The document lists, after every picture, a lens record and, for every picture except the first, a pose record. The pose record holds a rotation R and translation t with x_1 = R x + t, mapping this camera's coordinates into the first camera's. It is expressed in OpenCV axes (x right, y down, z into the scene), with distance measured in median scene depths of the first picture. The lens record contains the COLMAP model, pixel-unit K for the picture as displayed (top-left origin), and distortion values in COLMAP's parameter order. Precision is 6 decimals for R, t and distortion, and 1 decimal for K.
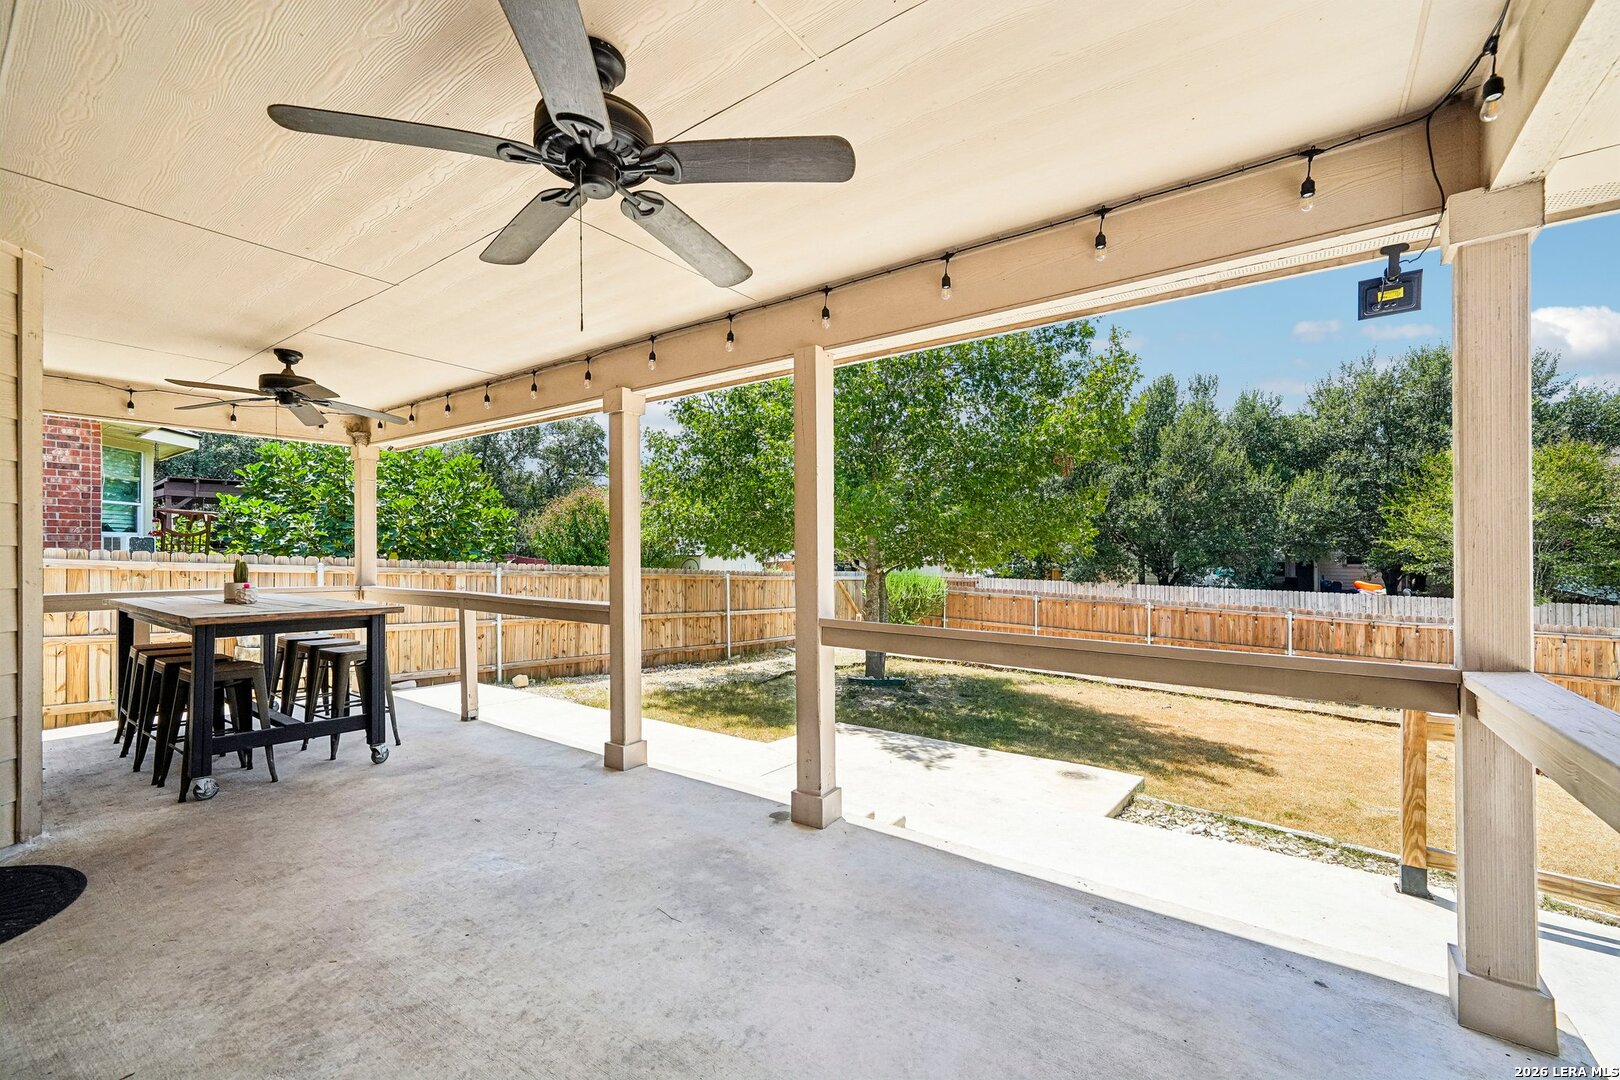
lens RADIAL K [[688.4, 0, 804.9], [0, 688.4, 546.4], [0, 0, 1]] dist [0.000431, 0.000445]
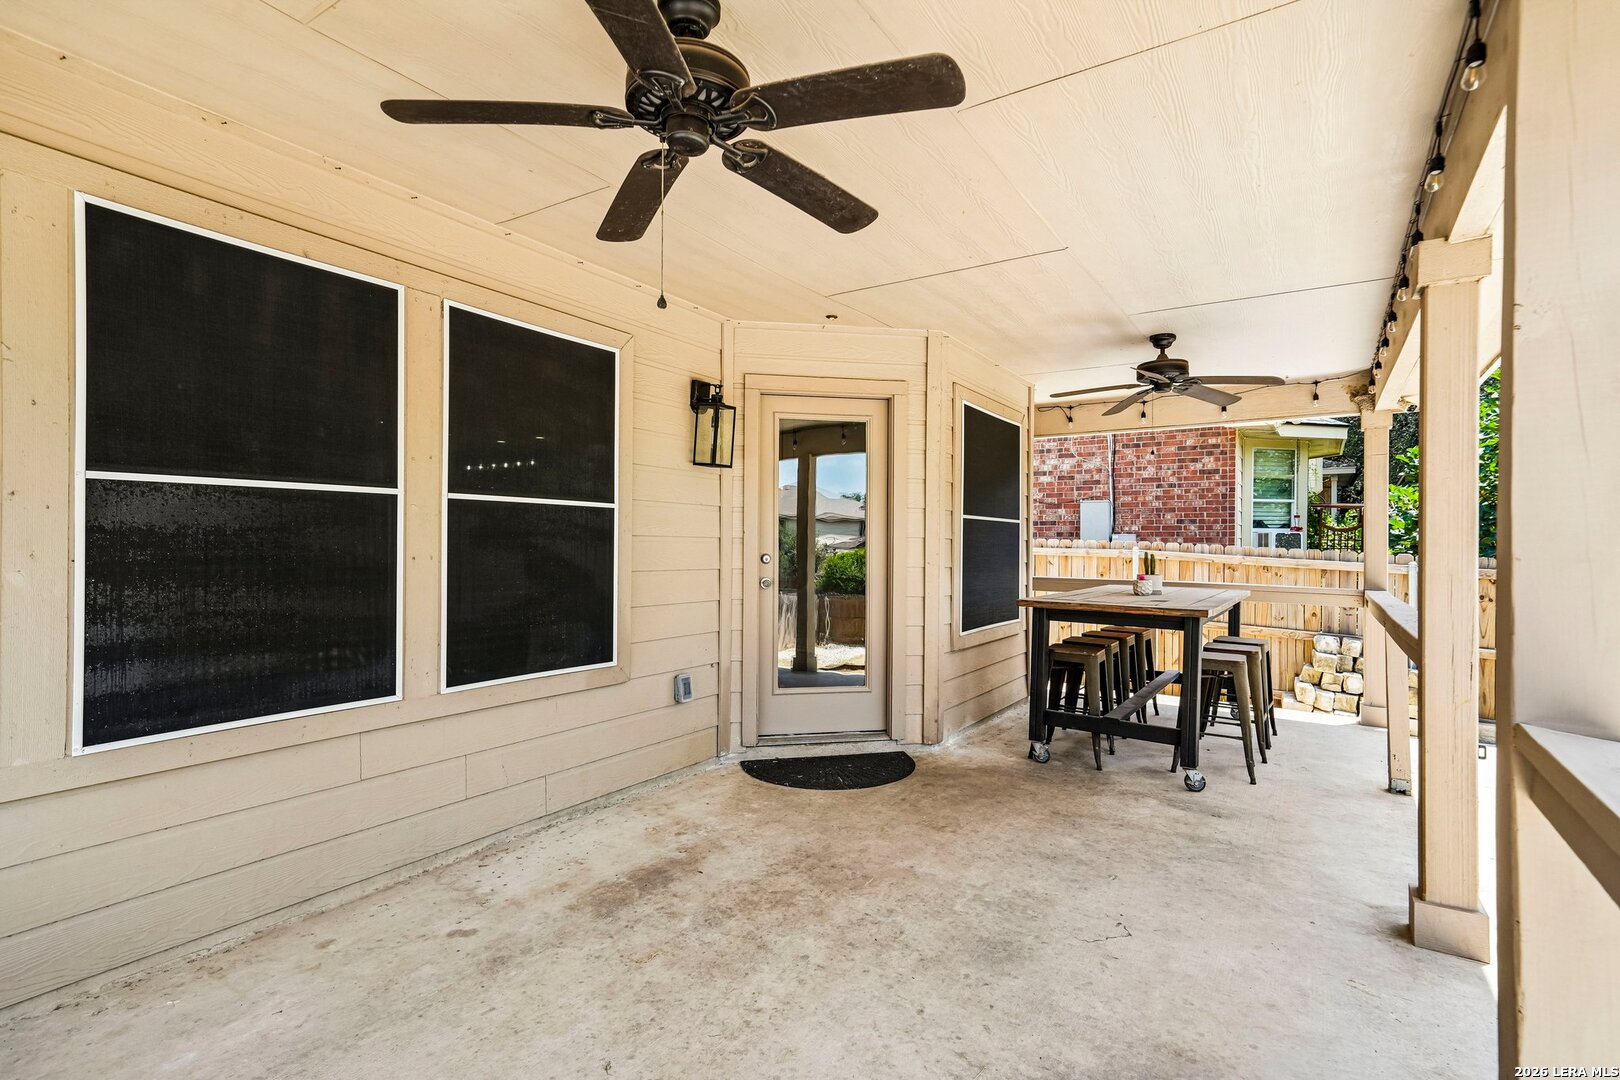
lens RADIAL K [[777.1, 0, 809.3], [0, 777.1, 537.4], [0, 0, 1]] dist [0.006620, 0.000440]
pose [[0.044374, -0.008078, -0.998982, 0.355953], [-0.002465, 0.999963, -0.008195, 0.010061], [0.999012, 0.002826, 0.044353, 0.520578]]
